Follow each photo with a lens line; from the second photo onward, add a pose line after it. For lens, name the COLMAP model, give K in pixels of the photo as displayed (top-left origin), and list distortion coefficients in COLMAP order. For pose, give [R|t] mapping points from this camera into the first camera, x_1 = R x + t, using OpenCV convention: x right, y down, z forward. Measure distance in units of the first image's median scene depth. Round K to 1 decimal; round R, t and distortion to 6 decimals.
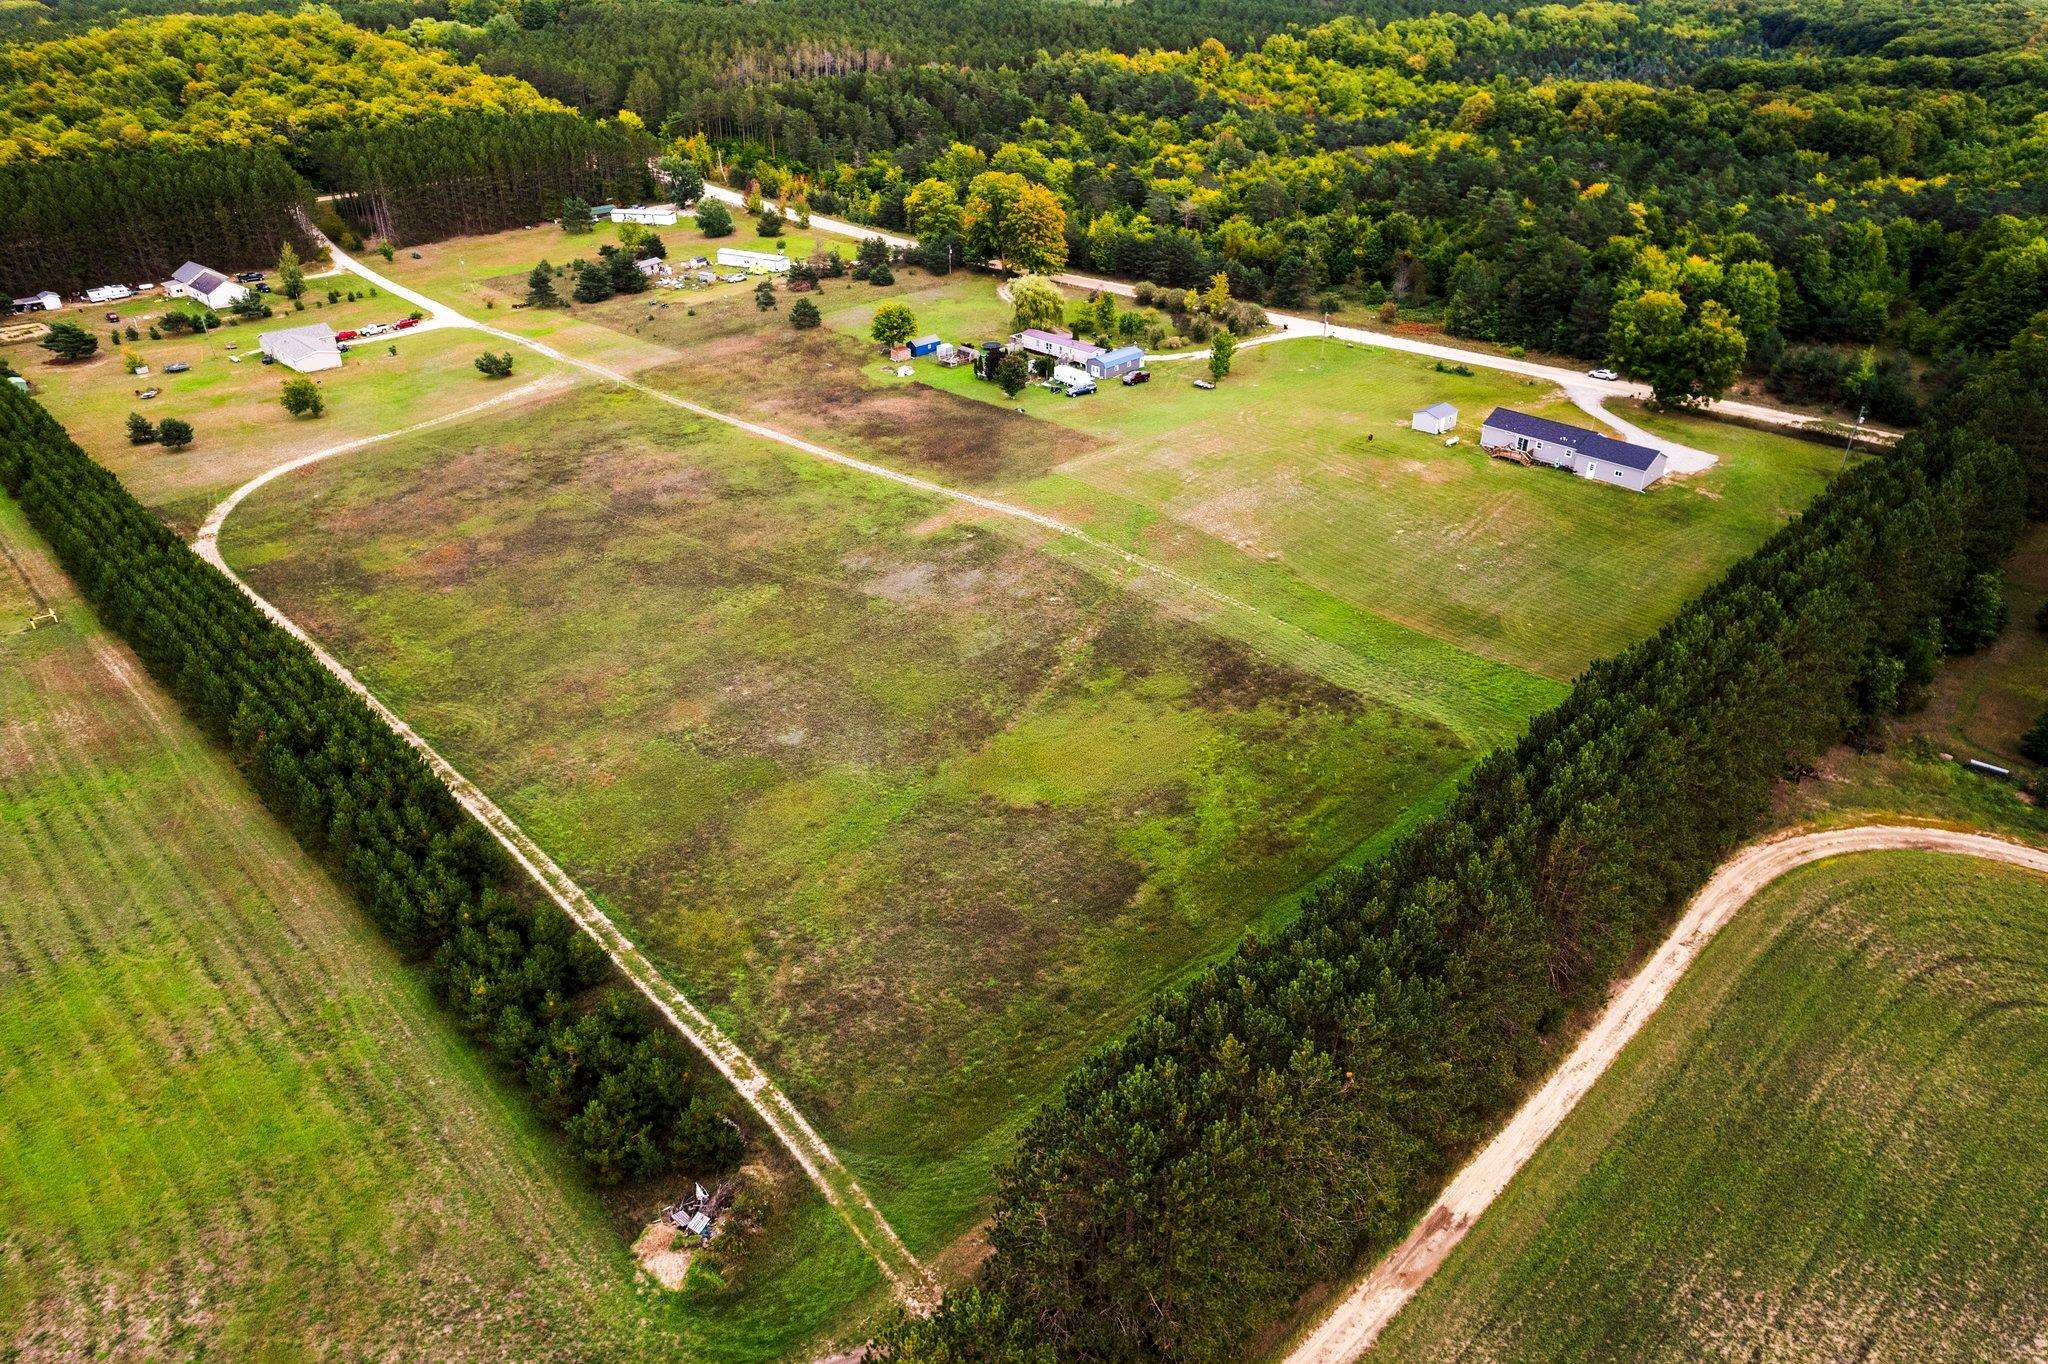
lens RADIAL K [[1321.6, 0, 1024.0], [0, 1321.6, 682.0], [0, 0, 1]] dist [-0.082603, 0.076841]
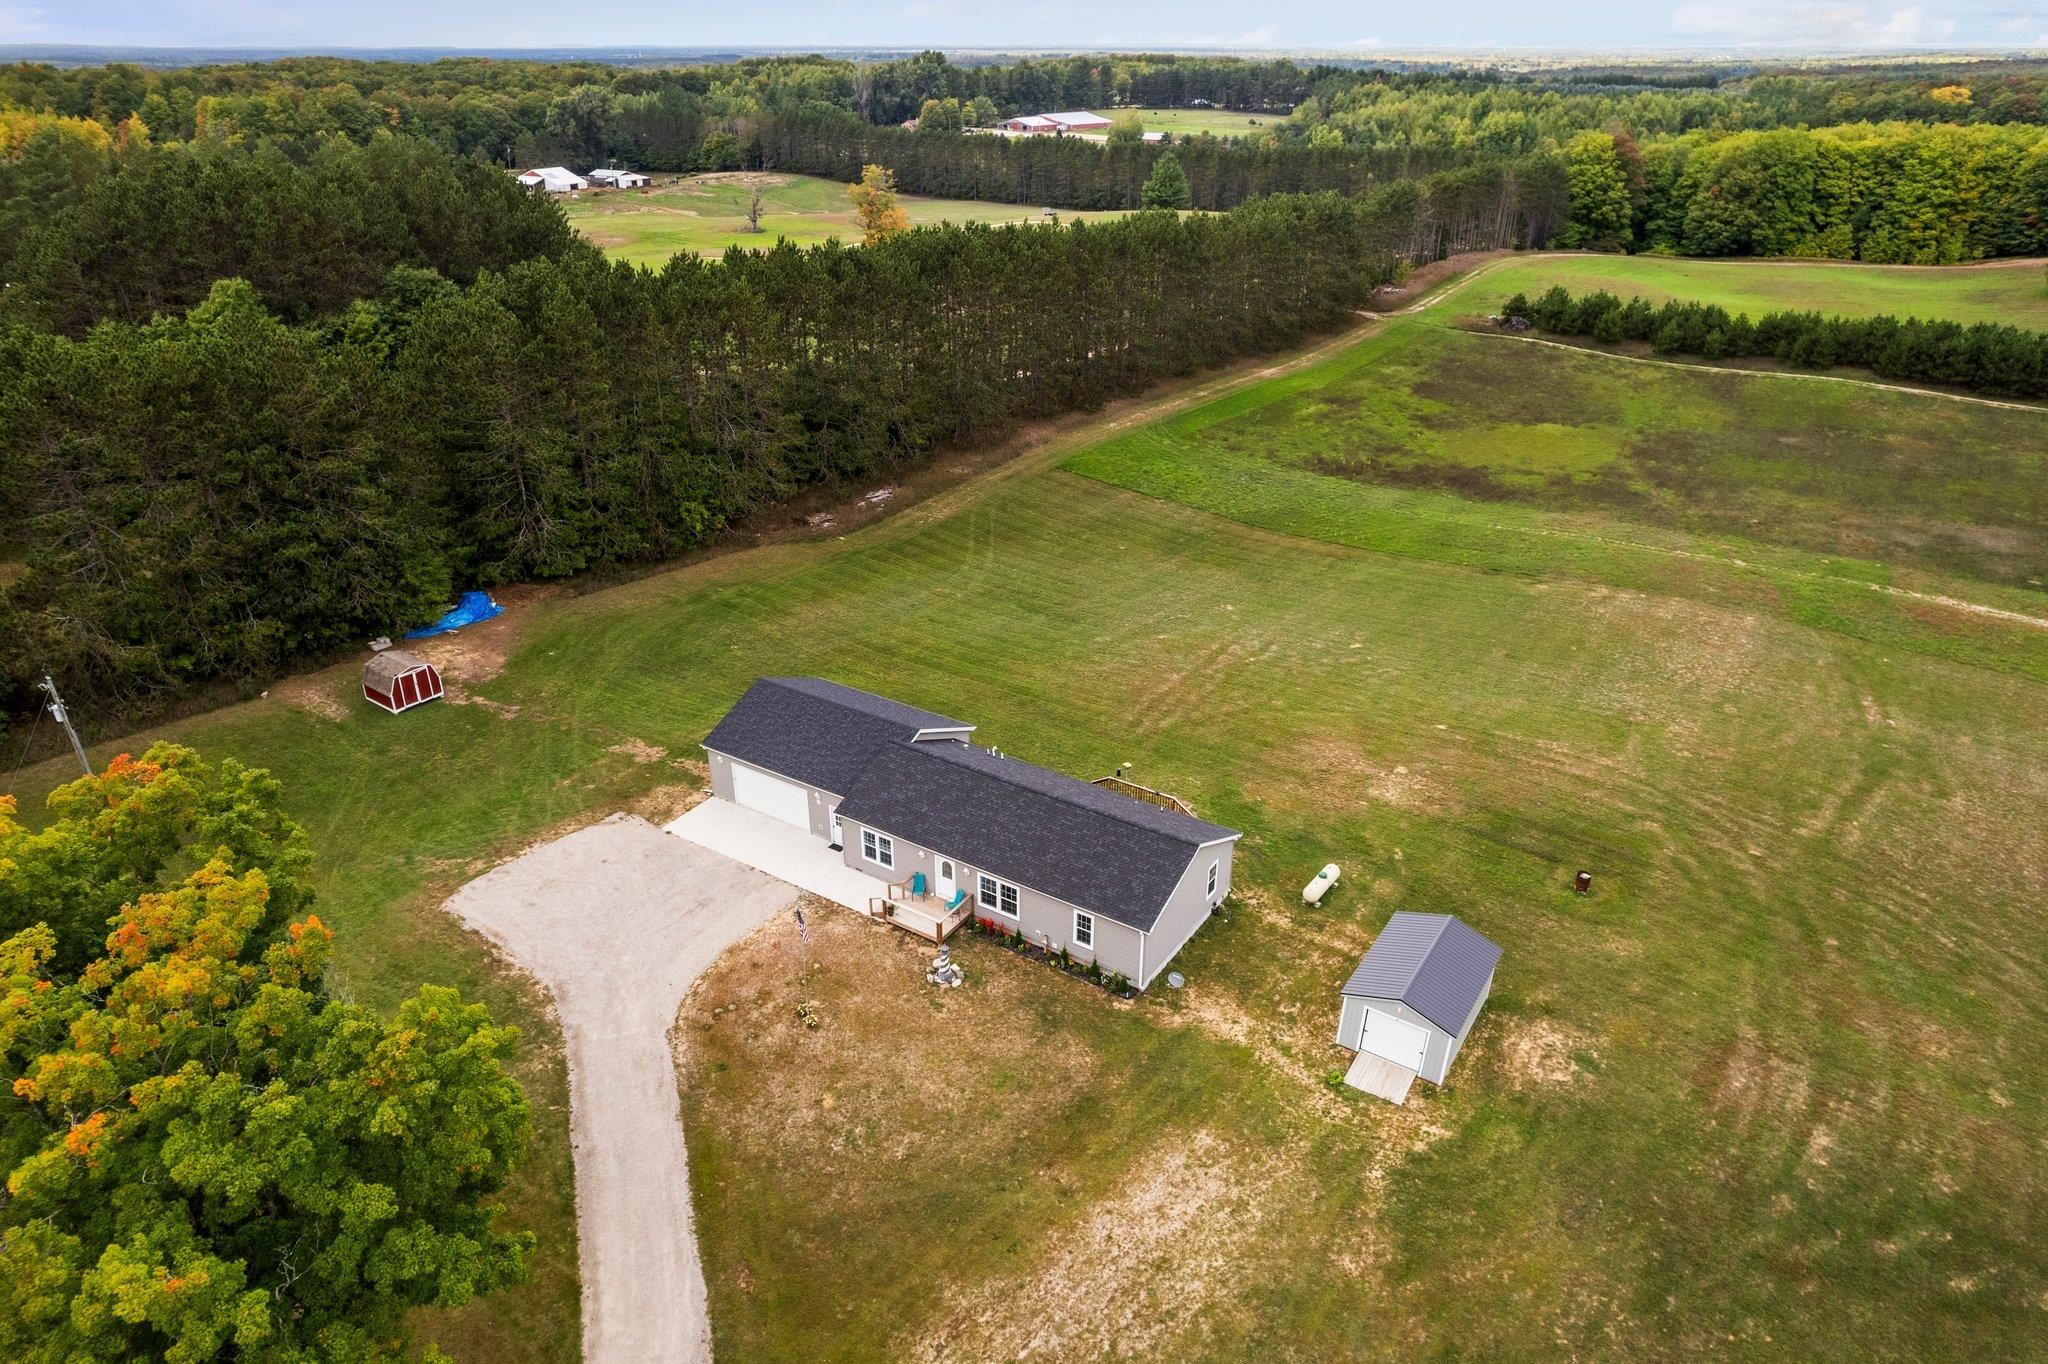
lens RADIAL K [[1321.6, 0, 1024.0], [0, 1321.6, 682.0], [0, 0, 1]] dist [-0.082603, 0.076841]
pose [[-0.980322, 0.081857, -0.179636, 0.468676], [-0.103727, 0.560637, 0.821539, -0.473382], [0.167959, 0.824006, -0.541114, 1.176186]]
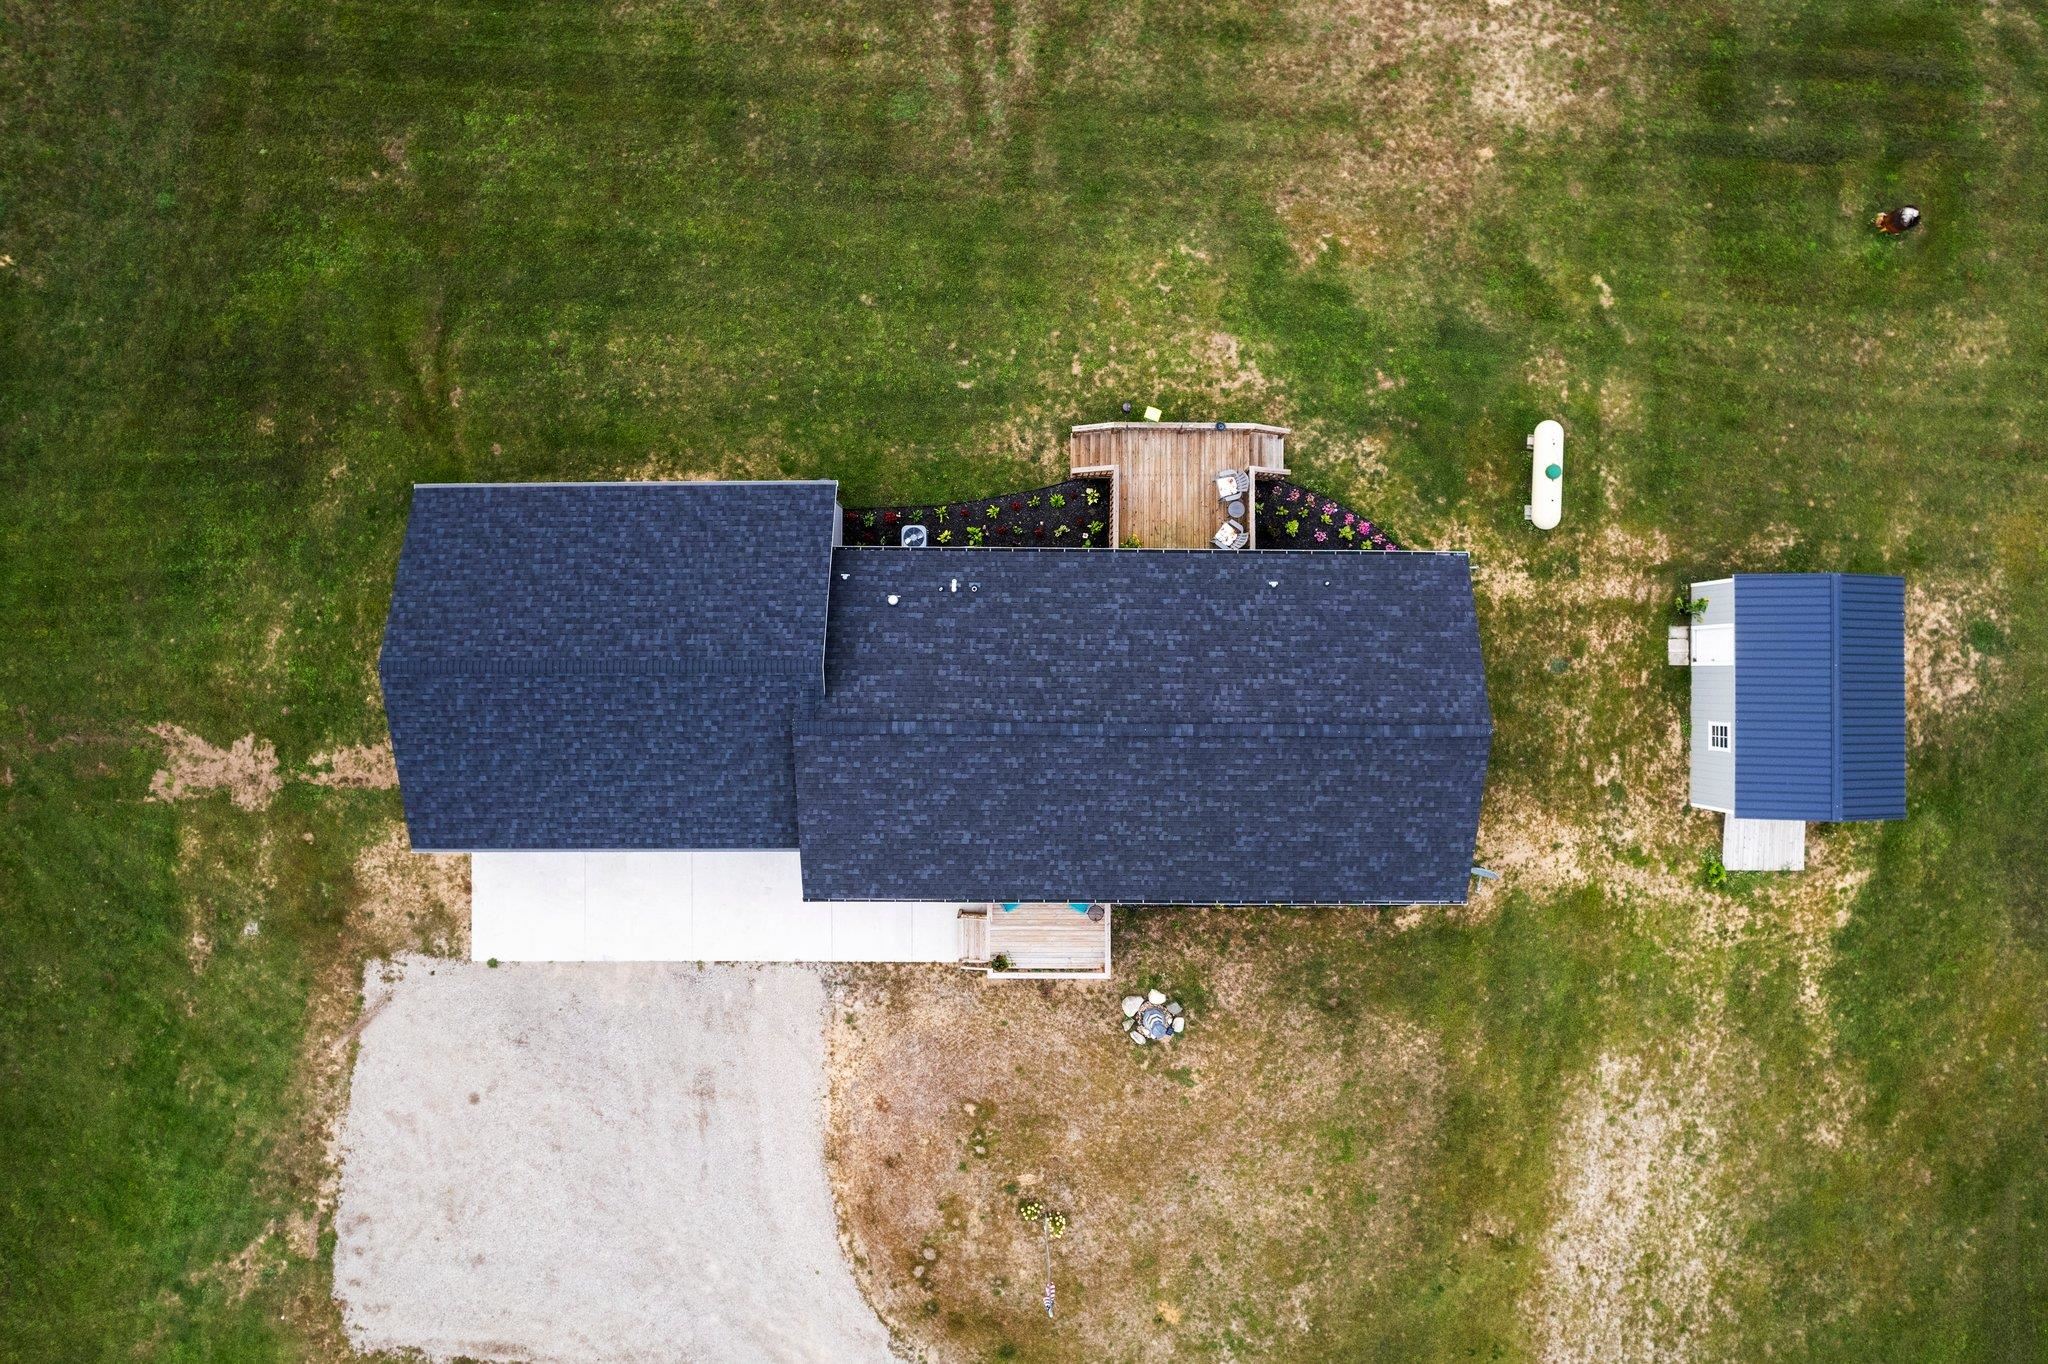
lens RADIAL K [[1356.7, 0, 1019.1], [0, 1356.7, 635.3], [0, 0, 1]] dist [-0.090029, 0.083659]
pose [[-0.716140, 0.697577, -0.023024, 0.419654], [-0.354897, -0.335540, 0.872617, -0.340937], [0.600992, 0.633087, 0.487861, 0.933897]]
